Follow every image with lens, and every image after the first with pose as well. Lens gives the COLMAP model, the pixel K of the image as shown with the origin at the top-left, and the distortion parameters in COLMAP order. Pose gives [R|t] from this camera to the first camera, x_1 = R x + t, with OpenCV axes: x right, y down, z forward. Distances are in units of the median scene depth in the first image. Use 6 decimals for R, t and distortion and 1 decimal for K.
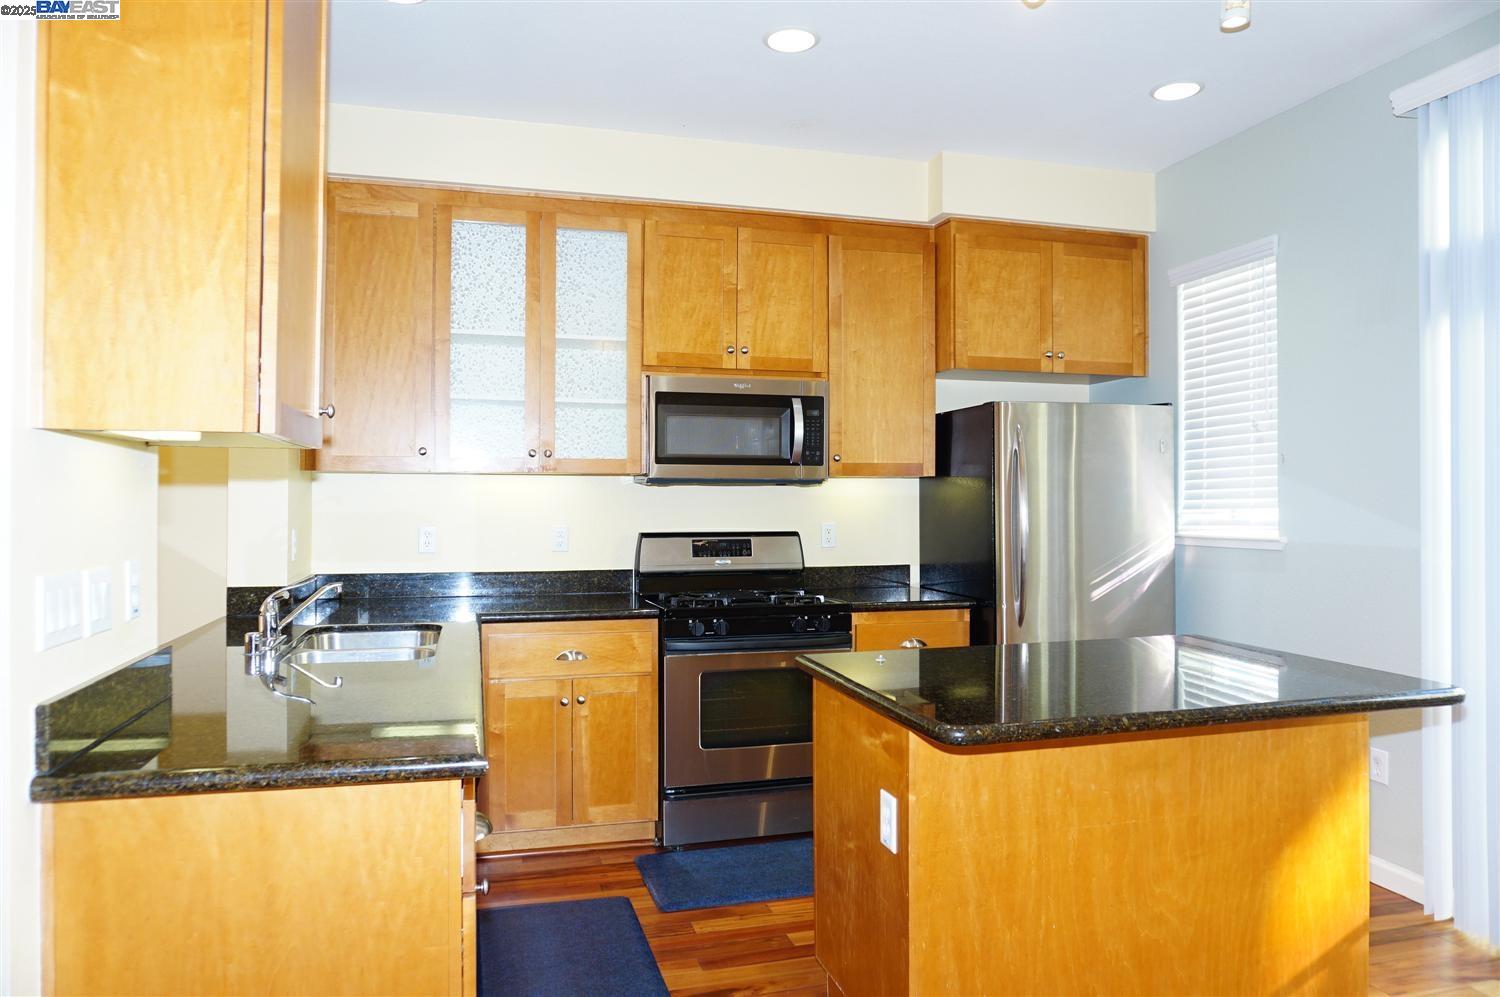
lens RADIAL K [[1001.8, 0, 744.9], [0, 1001.8, 496.4], [0, 0, 1]] dist [-0.044399, 0.030164]
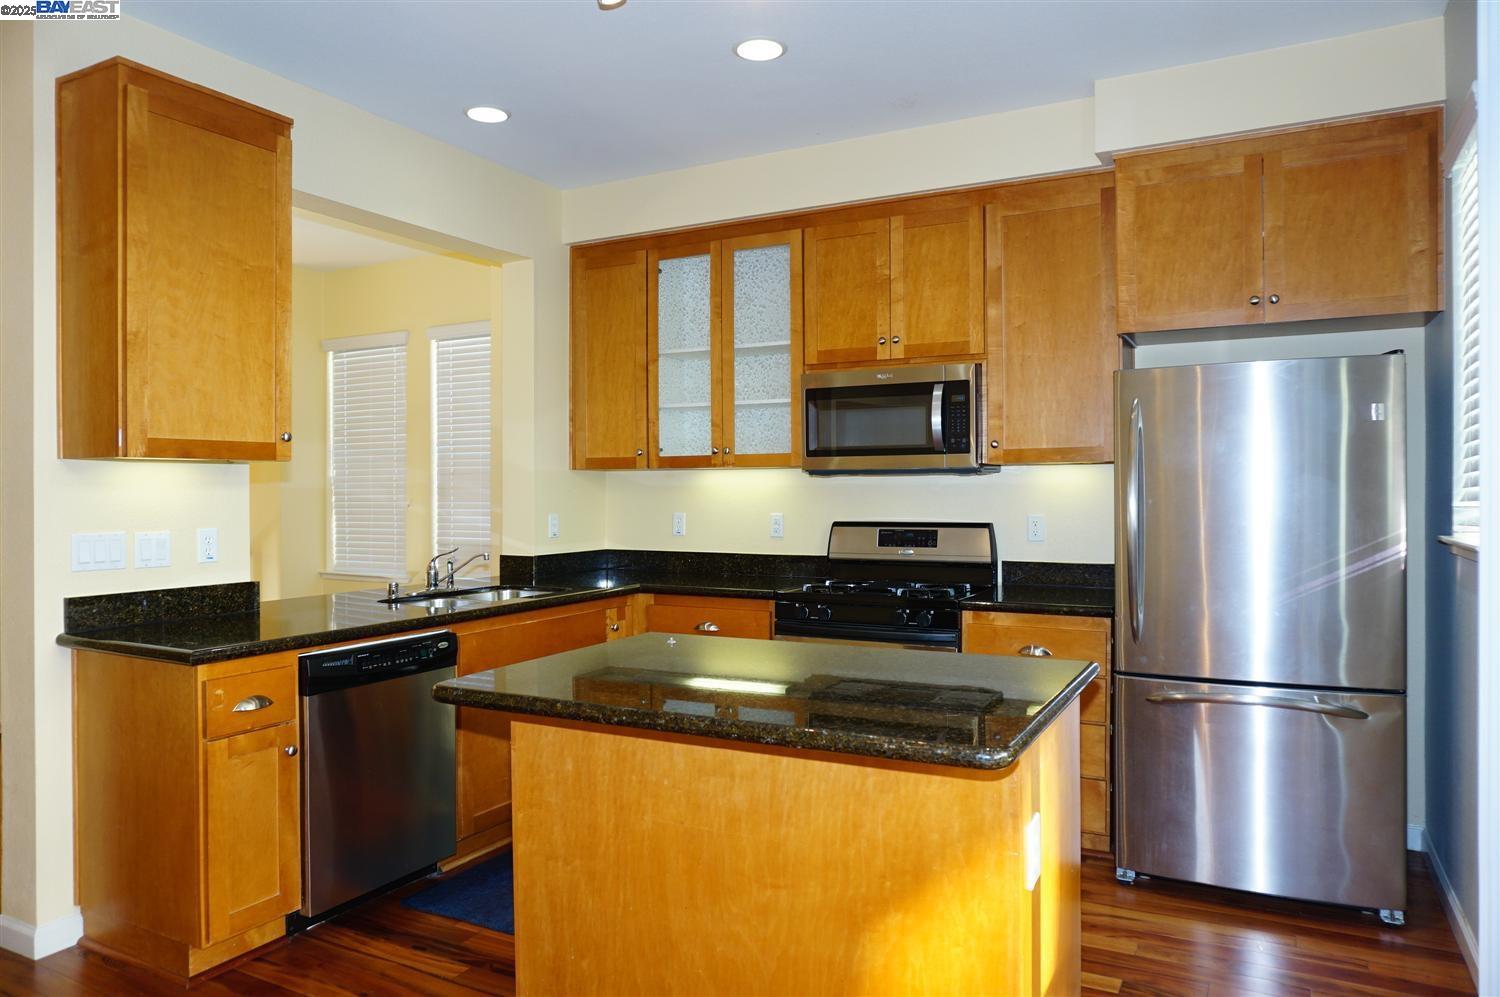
lens RADIAL K [[1001.8, 0, 752.3], [0, 1001.8, 494.8], [0, 0, 1]] dist [-0.044399, 0.030164]
pose [[0.723003, -0.000072, -0.690845, 0.610041], [0.008257, 0.999929, 0.008537, -0.001725], [0.690796, -0.011877, 0.722952, 0.188006]]
